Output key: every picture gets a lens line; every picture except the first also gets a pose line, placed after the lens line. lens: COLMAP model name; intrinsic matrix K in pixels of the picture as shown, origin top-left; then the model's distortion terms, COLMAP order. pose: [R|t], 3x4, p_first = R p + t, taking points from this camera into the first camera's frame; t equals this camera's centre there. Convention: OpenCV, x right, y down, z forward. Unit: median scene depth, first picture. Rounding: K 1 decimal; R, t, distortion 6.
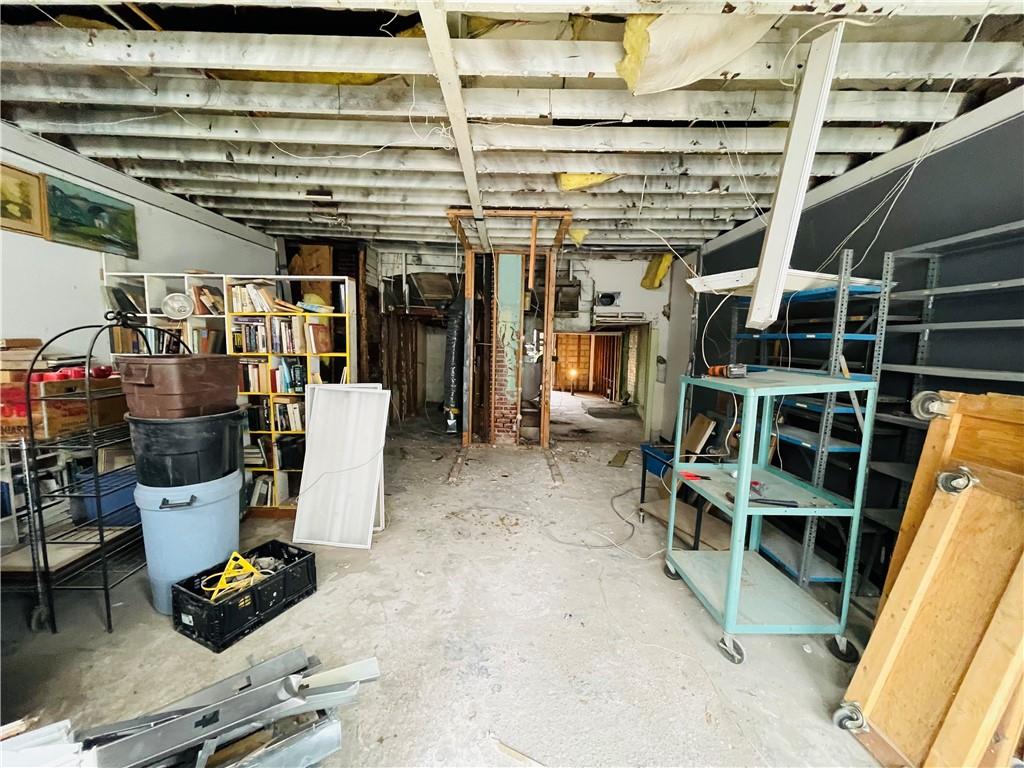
lens RADIAL K [[414.3, 0, 511.5], [0, 414.3, 385.0], [0, 0, 1]] dist [-0.002869, 0.000353]
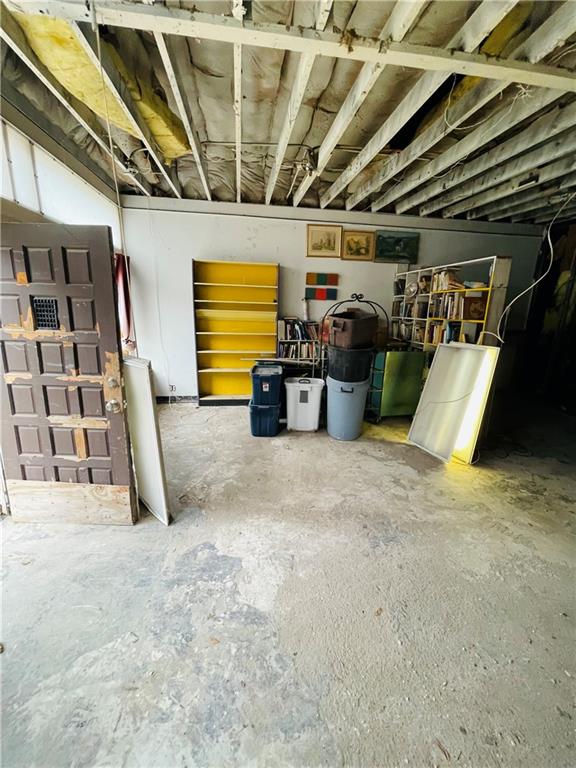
lens RADIAL K [[310.7, 0, 287.1], [0, 310.7, 382.0], [0, 0, 1]] dist [-0.002869, 0.000353]
pose [[0.155243, 0.223810, -0.962190, 0.461186], [-0.127930, 0.970351, 0.205068, -0.013082], [0.979558, 0.091258, 0.179272, 0.277601]]
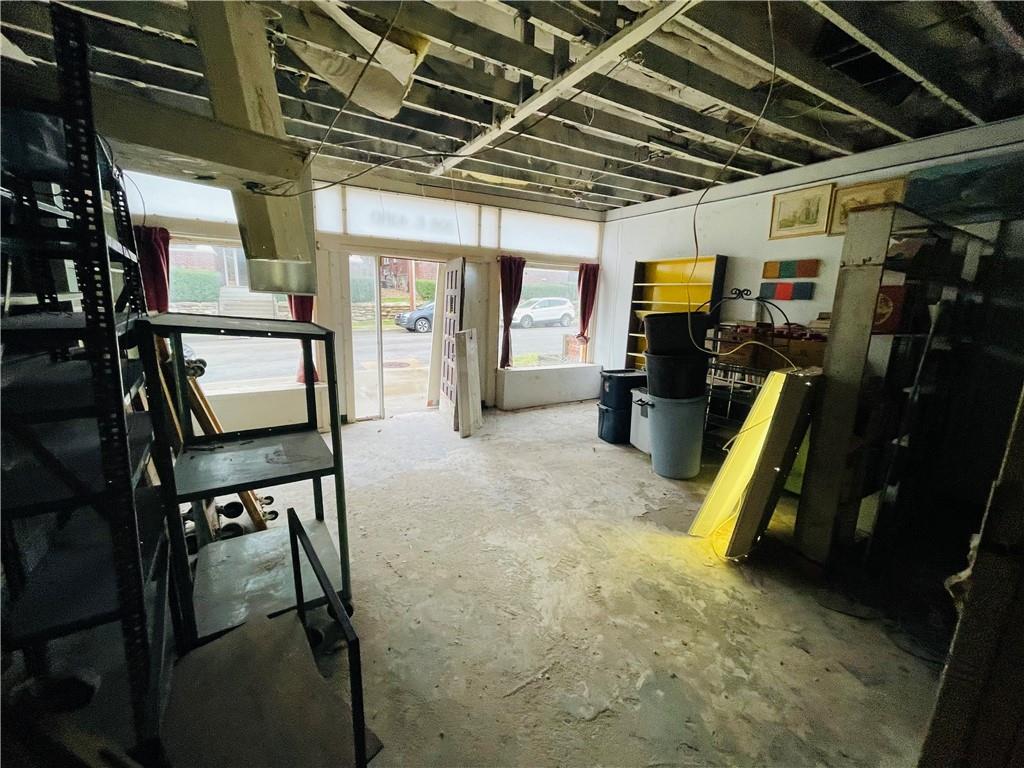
lens RADIAL K [[414.3, 0, 506.4], [0, 414.3, 382.8], [0, 0, 1]] dist [-0.002869, 0.000353]
pose [[-0.863830, 0.047043, -0.501583, 0.404316], [-0.107734, 0.955348, 0.275143, -0.121577], [0.492130, 0.291714, -0.820190, 1.354877]]
